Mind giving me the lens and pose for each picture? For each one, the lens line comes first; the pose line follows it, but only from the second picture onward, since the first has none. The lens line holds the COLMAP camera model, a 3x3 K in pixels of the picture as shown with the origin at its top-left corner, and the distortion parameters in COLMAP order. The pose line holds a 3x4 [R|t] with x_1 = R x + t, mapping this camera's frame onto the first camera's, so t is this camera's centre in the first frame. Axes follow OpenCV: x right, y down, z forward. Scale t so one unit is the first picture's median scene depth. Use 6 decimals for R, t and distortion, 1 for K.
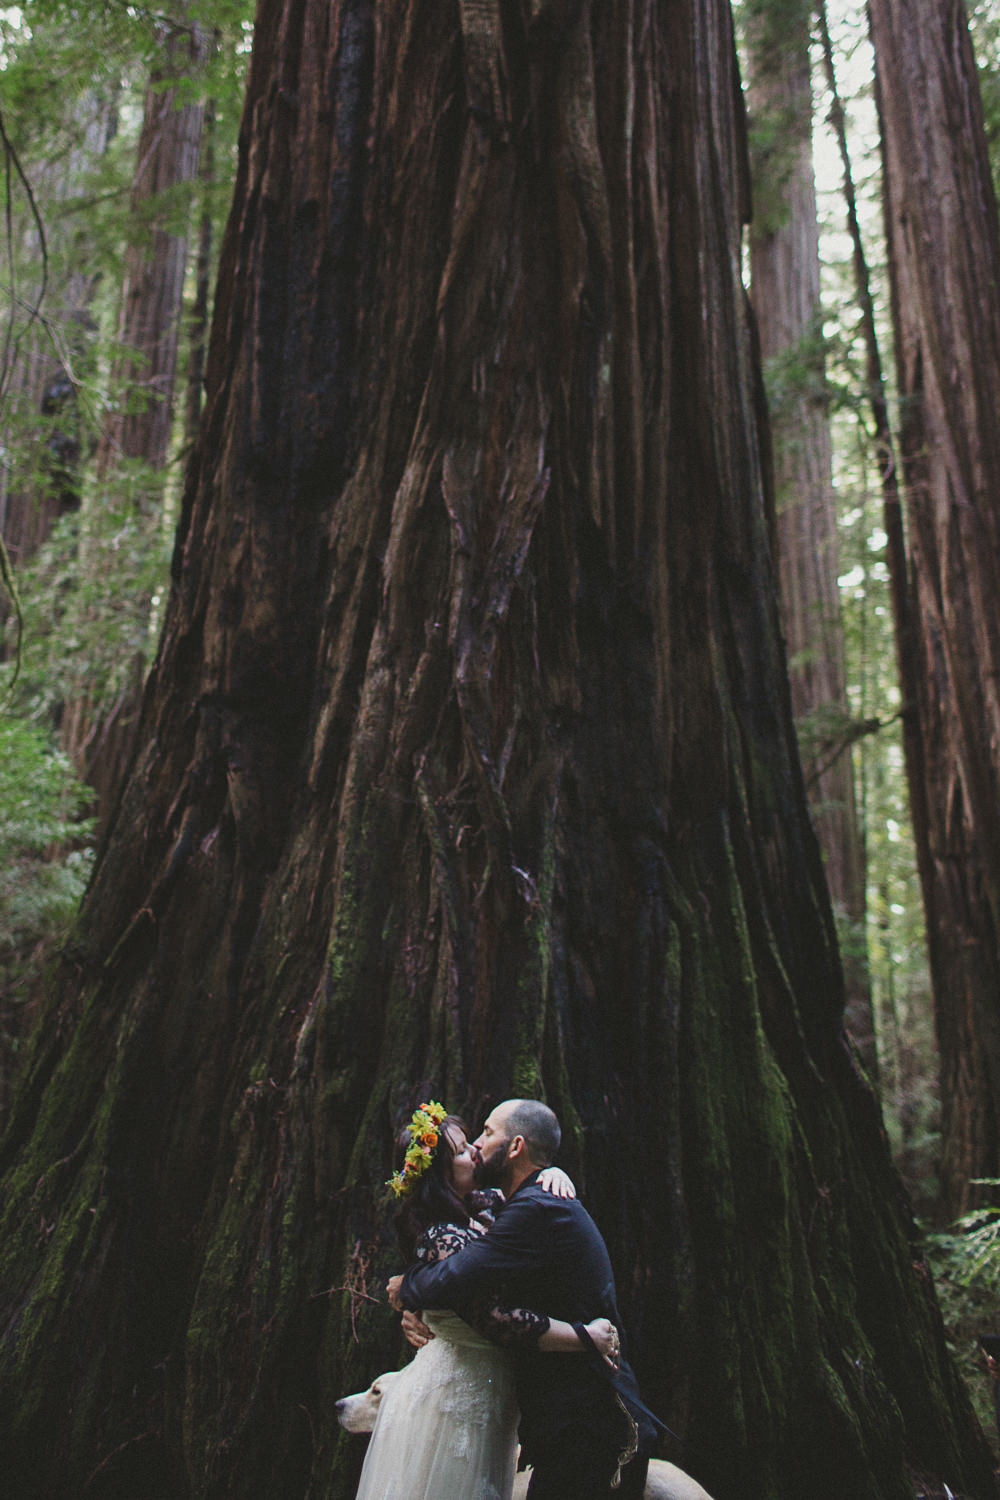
lens RADIAL K [[1520.2, 0, 428.7], [0, 1520.2, 719.8], [0, 0, 1]] dist [-0.097877, 0.137476]
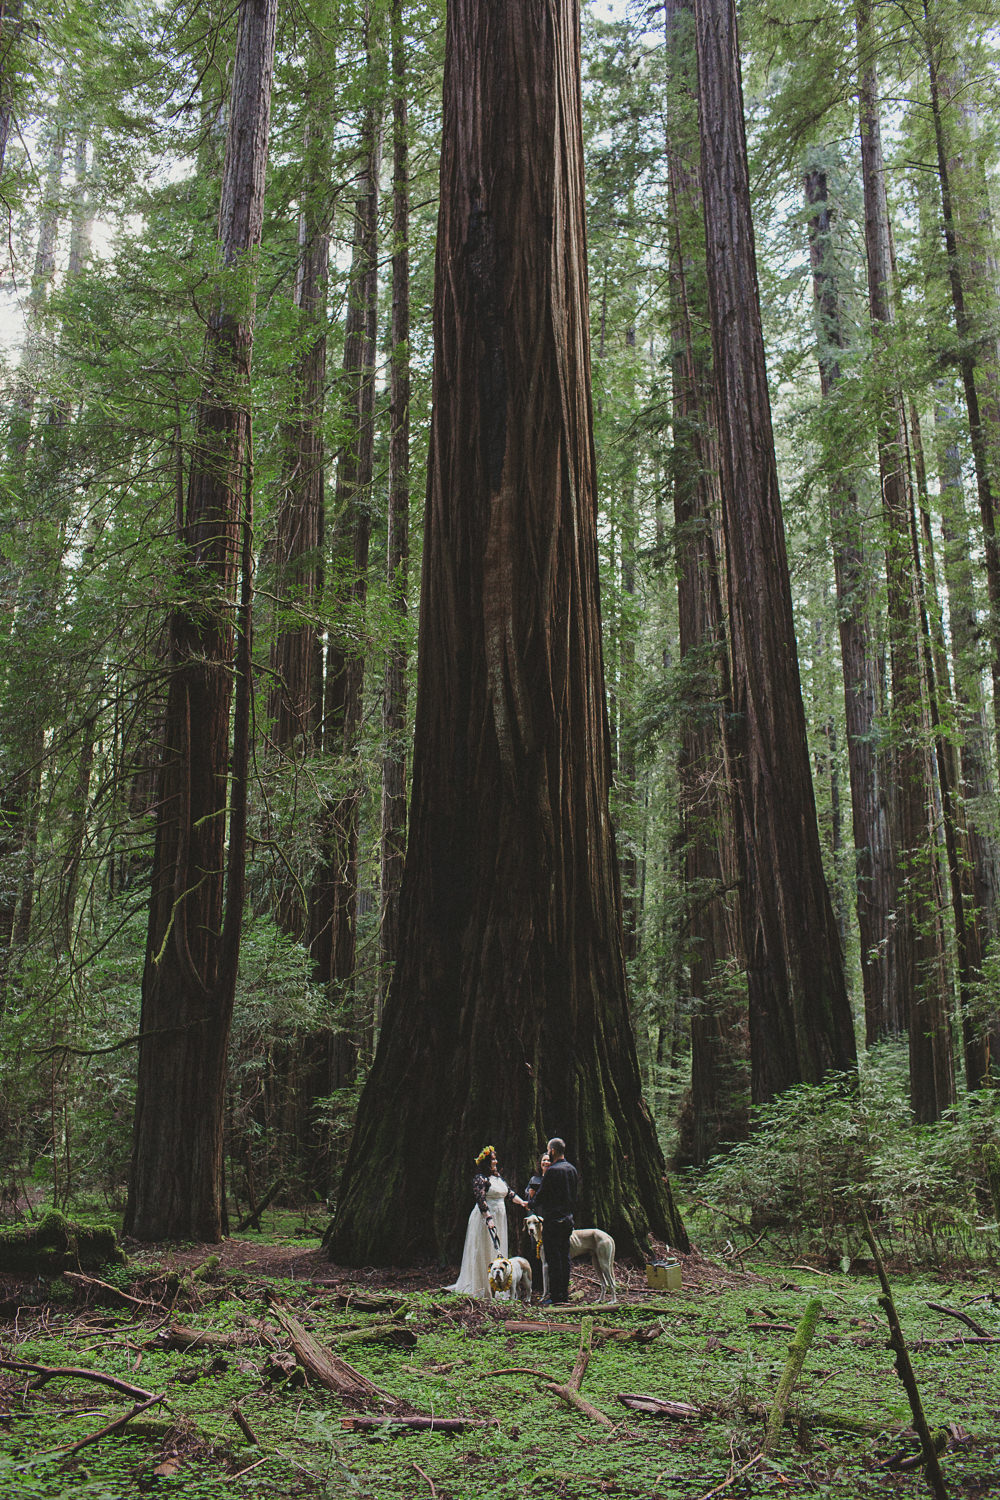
lens RADIAL K [[1490.5, 0, 500.0], [0, 1490.5, 750.0], [0, 0, 1]] dist [-0.115538, 0.132189]
pose [[0.998951, -0.027385, 0.036704, -0.089029], [0.025304, 0.998109, 0.056014, -0.688982], [-0.038168, -0.055026, 0.997755, -1.956100]]
